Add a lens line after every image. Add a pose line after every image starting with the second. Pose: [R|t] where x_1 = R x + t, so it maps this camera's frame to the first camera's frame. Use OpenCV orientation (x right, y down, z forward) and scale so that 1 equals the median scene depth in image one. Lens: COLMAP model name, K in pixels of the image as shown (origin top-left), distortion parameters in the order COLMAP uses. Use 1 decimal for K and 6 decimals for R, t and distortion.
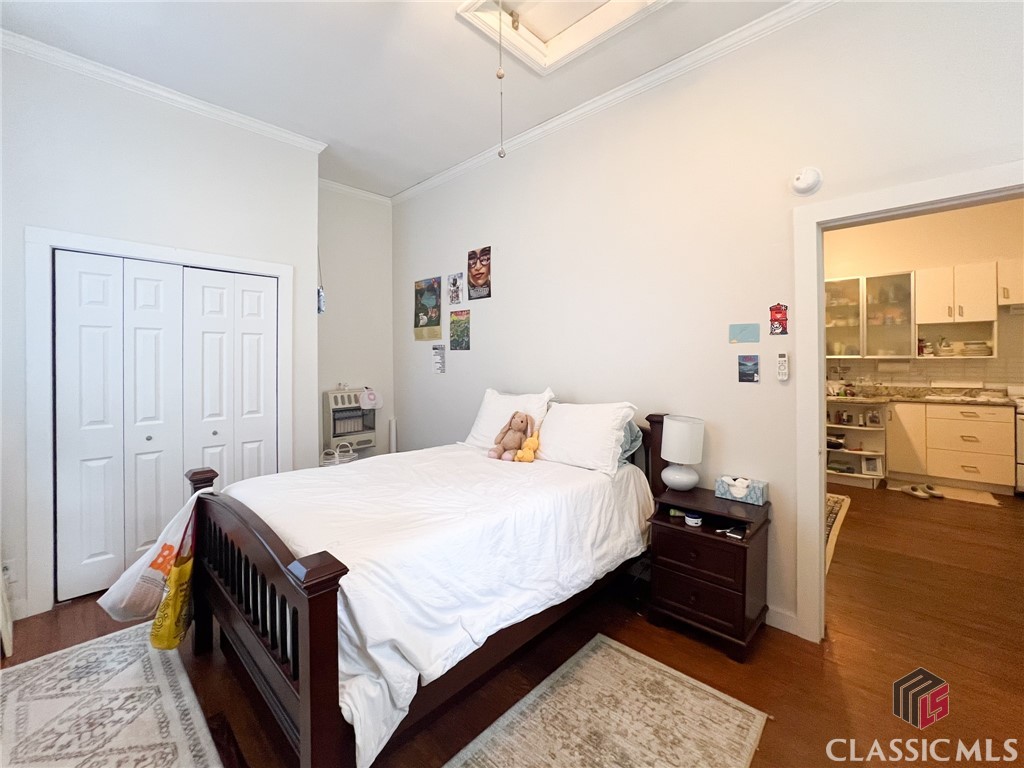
lens RADIAL K [[422.2, 0, 514.6], [0, 422.2, 377.1], [0, 0, 1]] dist [-0.001995, -0.000289]
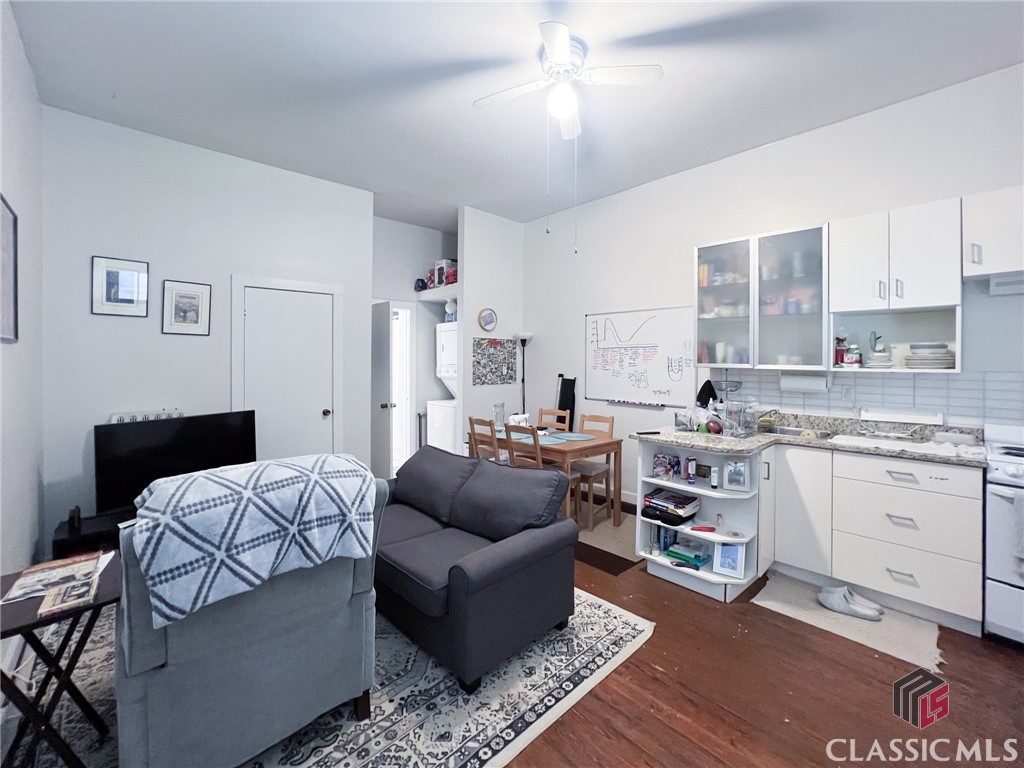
lens RADIAL K [[437.8, 0, 509.4], [0, 437.8, 375.7], [0, 0, 1]] dist [0.000581, 0.000054]
pose [[0.998360, 0.013021, -0.055740, 0.559225], [-0.013125, 0.999913, -0.001494, -0.031786], [0.055715, 0.002223, 0.998444, 0.376404]]
